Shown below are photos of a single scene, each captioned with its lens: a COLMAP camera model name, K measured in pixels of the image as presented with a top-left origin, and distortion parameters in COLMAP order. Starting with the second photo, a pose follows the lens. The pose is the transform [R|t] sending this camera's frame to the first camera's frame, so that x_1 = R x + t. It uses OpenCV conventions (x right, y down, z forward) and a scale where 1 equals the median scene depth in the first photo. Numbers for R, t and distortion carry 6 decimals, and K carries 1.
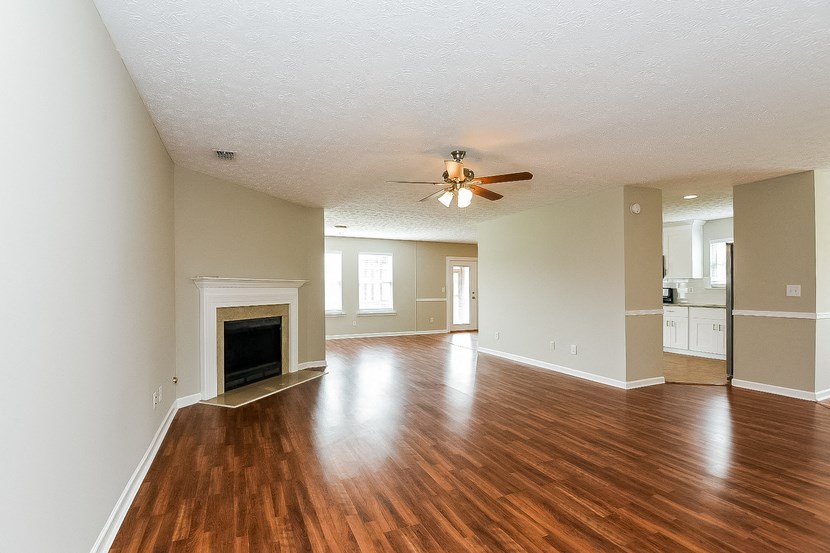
lens RADIAL K [[377.8, 0, 412.1], [0, 377.8, 283.8], [0, 0, 1]] dist [-0.001341, -0.000164]
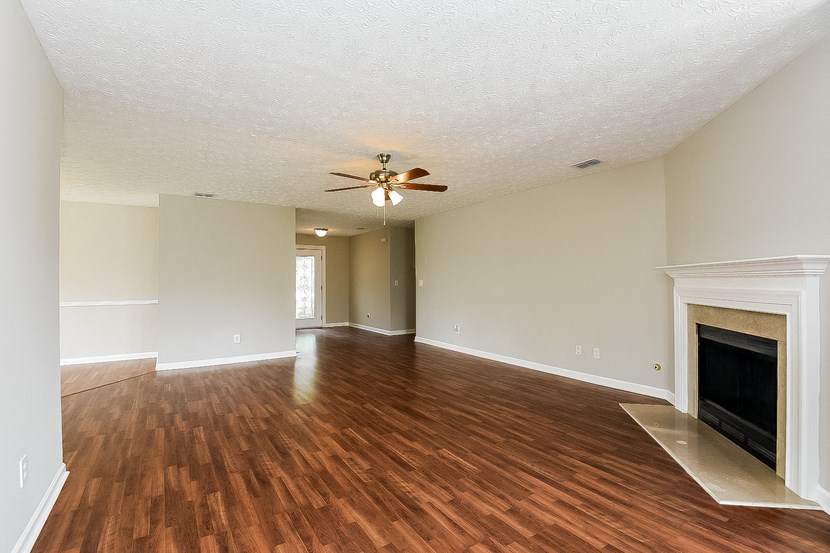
lens RADIAL K [[377.8, 0, 412.1], [0, 377.8, 283.8], [0, 0, 1]] dist [-0.001341, -0.000164]
pose [[-0.987551, 0.009386, -0.157021, 0.193524], [0.010304, 0.999934, -0.005028, 0.022617], [0.156964, -0.006583, -0.987582, 1.852903]]
